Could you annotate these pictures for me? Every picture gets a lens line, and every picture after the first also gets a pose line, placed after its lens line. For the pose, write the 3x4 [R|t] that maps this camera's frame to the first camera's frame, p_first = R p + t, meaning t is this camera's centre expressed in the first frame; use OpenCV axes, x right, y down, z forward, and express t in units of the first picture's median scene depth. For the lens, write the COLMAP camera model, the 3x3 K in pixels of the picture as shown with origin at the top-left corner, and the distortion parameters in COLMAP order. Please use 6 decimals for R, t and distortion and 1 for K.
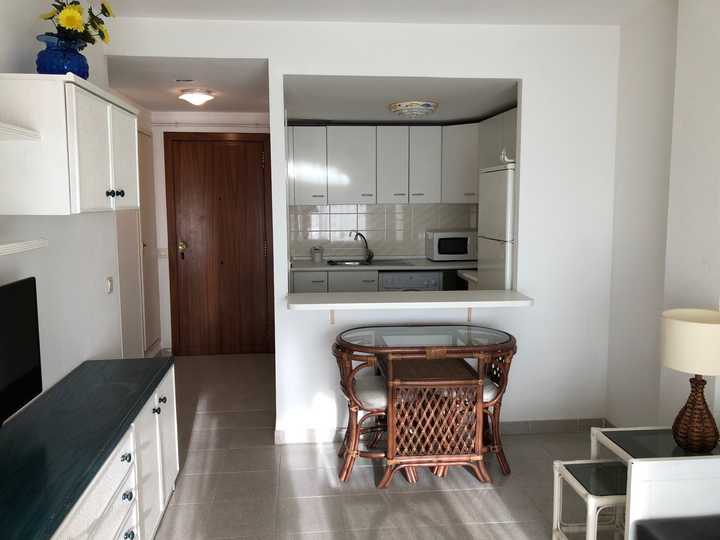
lens RADIAL K [[593.8, 0, 363.0], [0, 593.8, 267.5], [0, 0, 1]] dist [0.099755, -0.171461]
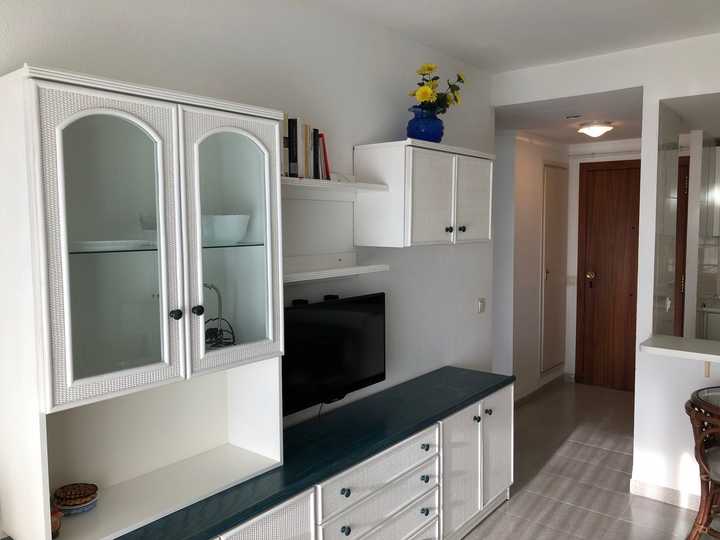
lens RADIAL K [[593.8, 0, 363.0], [0, 593.8, 267.5], [0, 0, 1]] dist [0.099755, -0.171461]
pose [[0.729599, 0.045930, -0.682331, 0.203518], [-0.073591, 0.997222, -0.011562, -0.014151], [0.679904, 0.058649, 0.730952, 0.004054]]
